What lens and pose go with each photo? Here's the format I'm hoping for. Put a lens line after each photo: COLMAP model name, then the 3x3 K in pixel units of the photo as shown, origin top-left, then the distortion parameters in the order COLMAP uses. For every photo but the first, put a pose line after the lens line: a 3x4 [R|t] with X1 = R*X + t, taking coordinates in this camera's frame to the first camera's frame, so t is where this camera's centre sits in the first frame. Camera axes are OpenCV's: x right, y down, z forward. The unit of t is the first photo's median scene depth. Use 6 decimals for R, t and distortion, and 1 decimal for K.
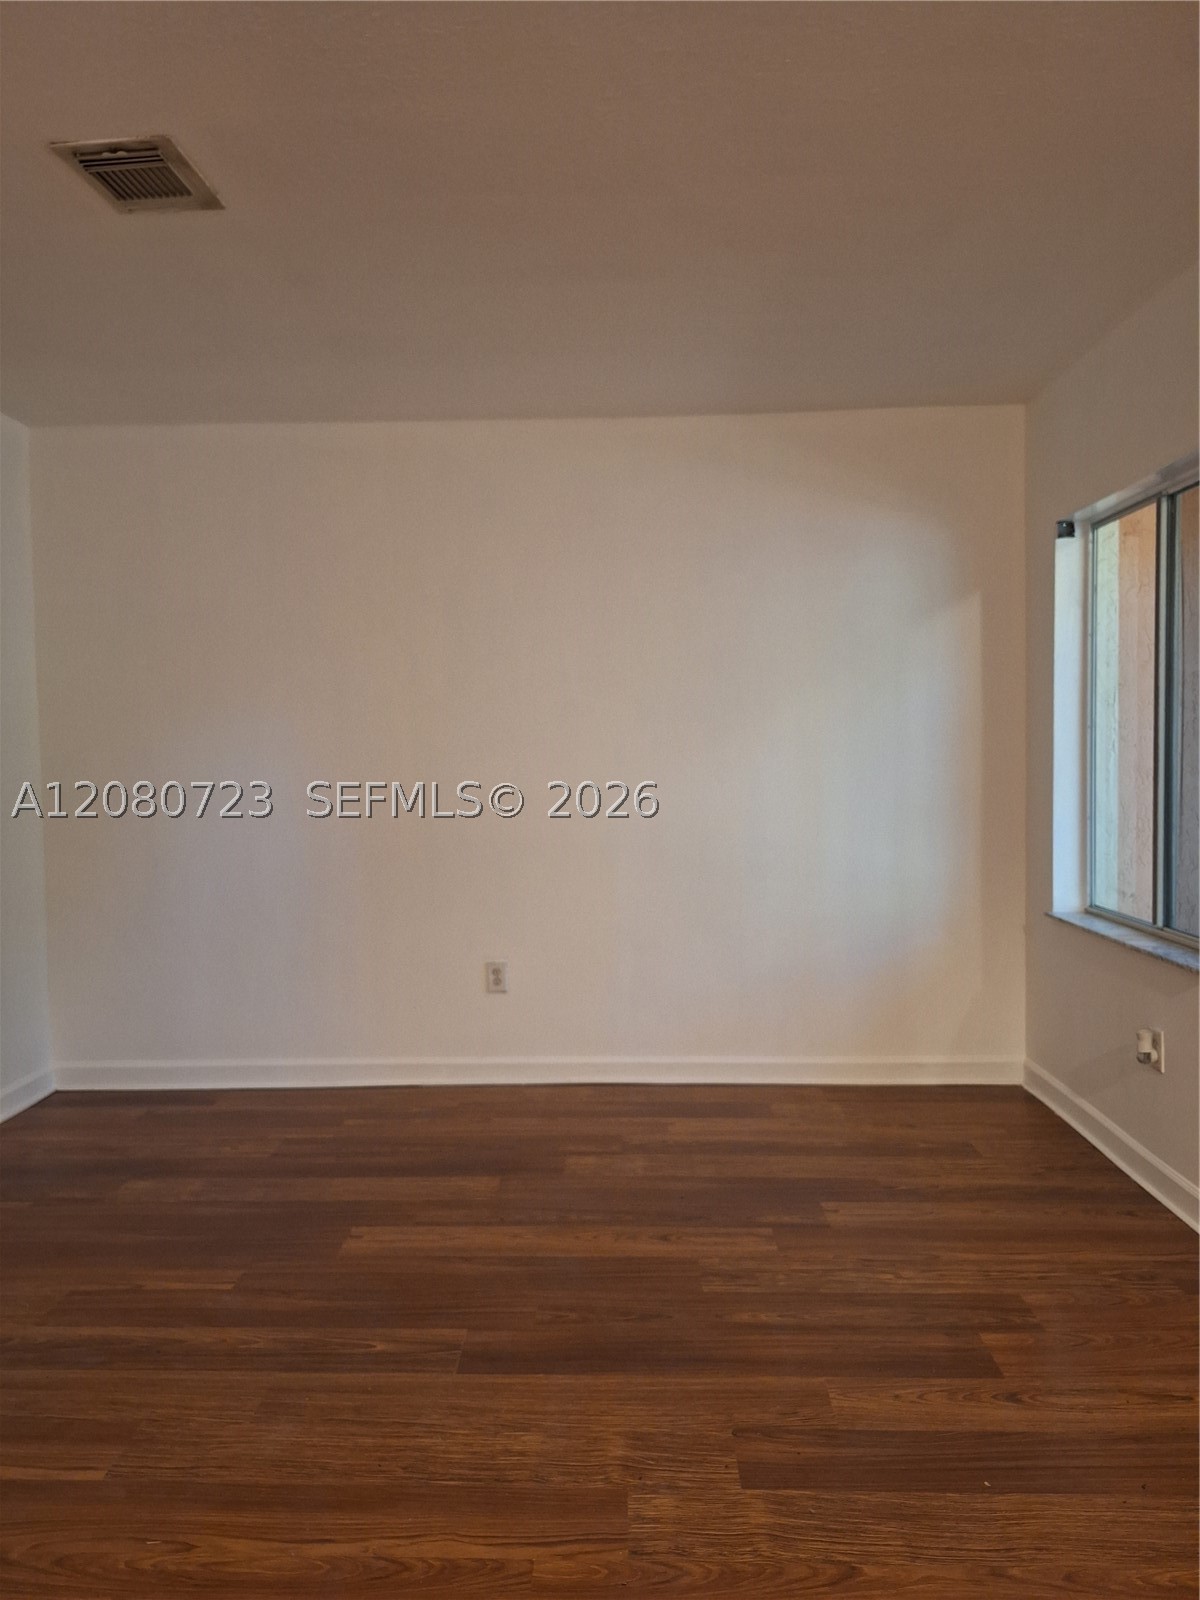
lens RADIAL K [[1110.0, 0, 600.0], [0, 1110.0, 800.0], [0, 0, 1]] dist [0.100787, -0.095413]
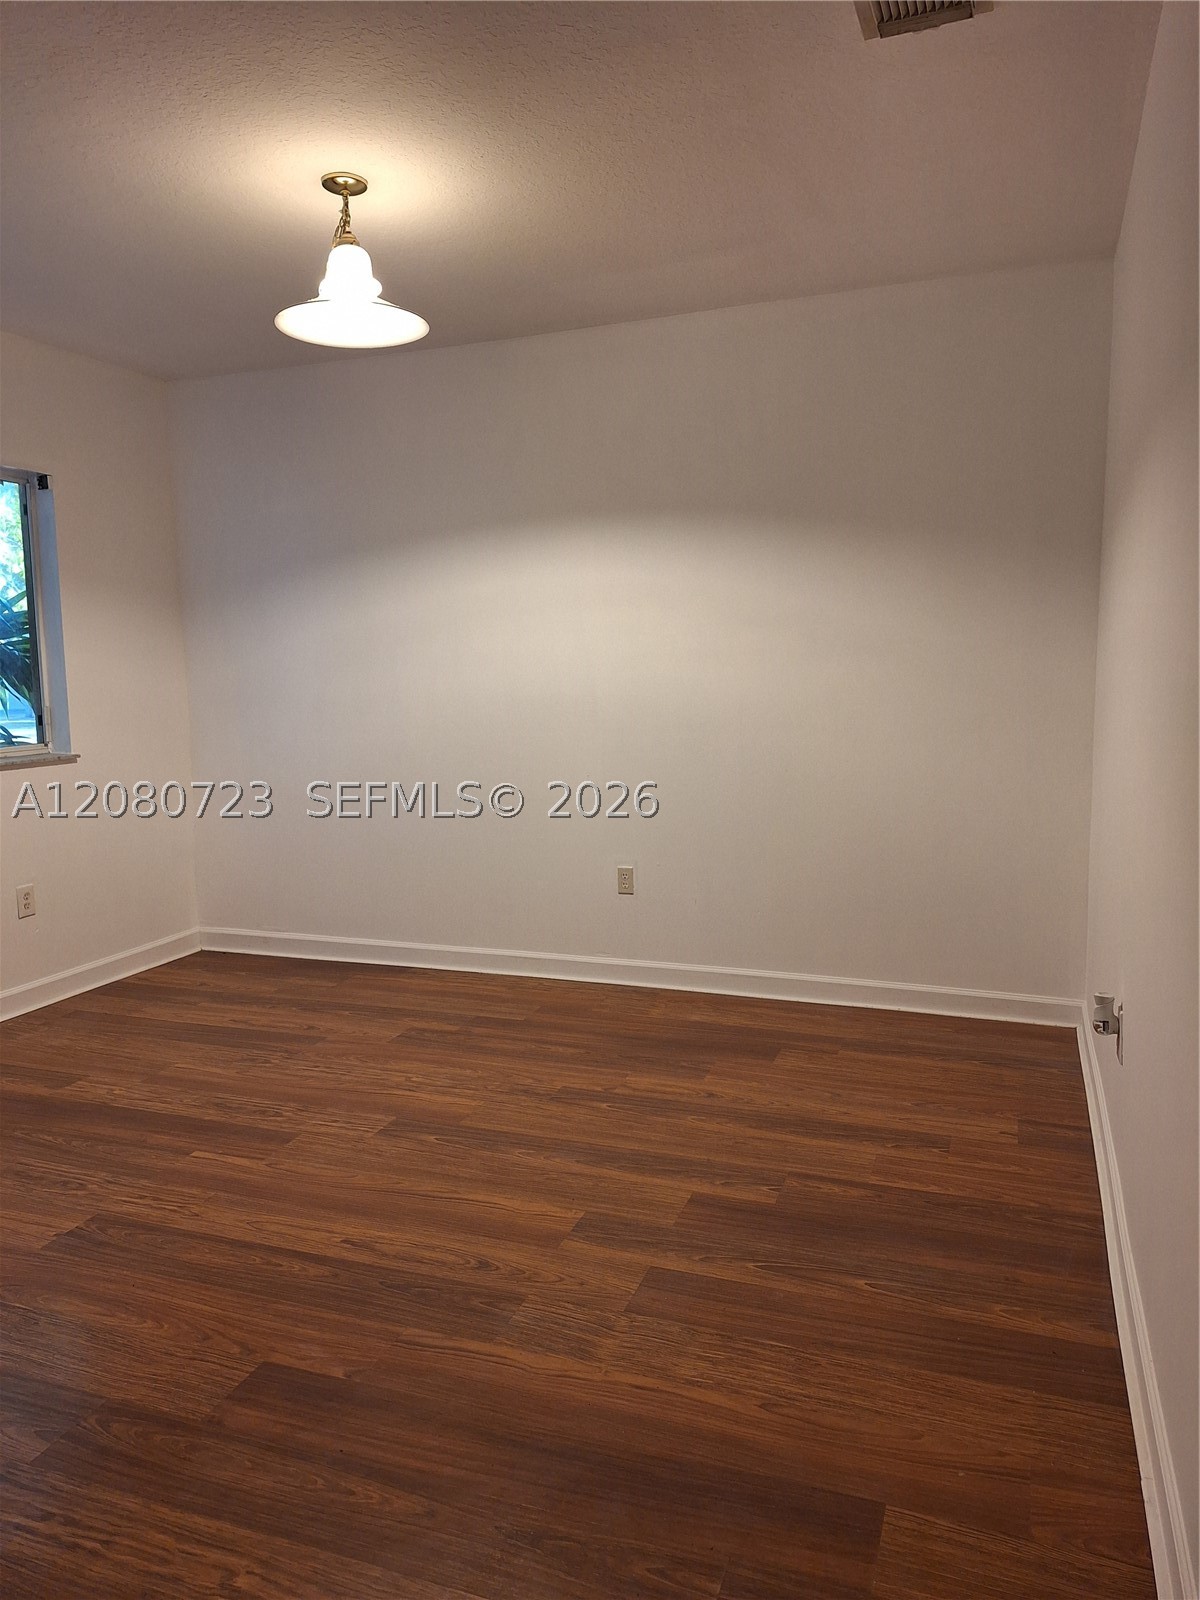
lens RADIAL K [[1110.0, 0, 600.0], [0, 1110.0, 800.0], [0, 0, 1]] dist [0.100787, -0.095413]
pose [[-0.943112, -0.024932, 0.331539, -0.305768], [0.033580, 0.984942, 0.169593, -0.080131], [-0.330775, 0.171079, -0.928073, 1.885326]]
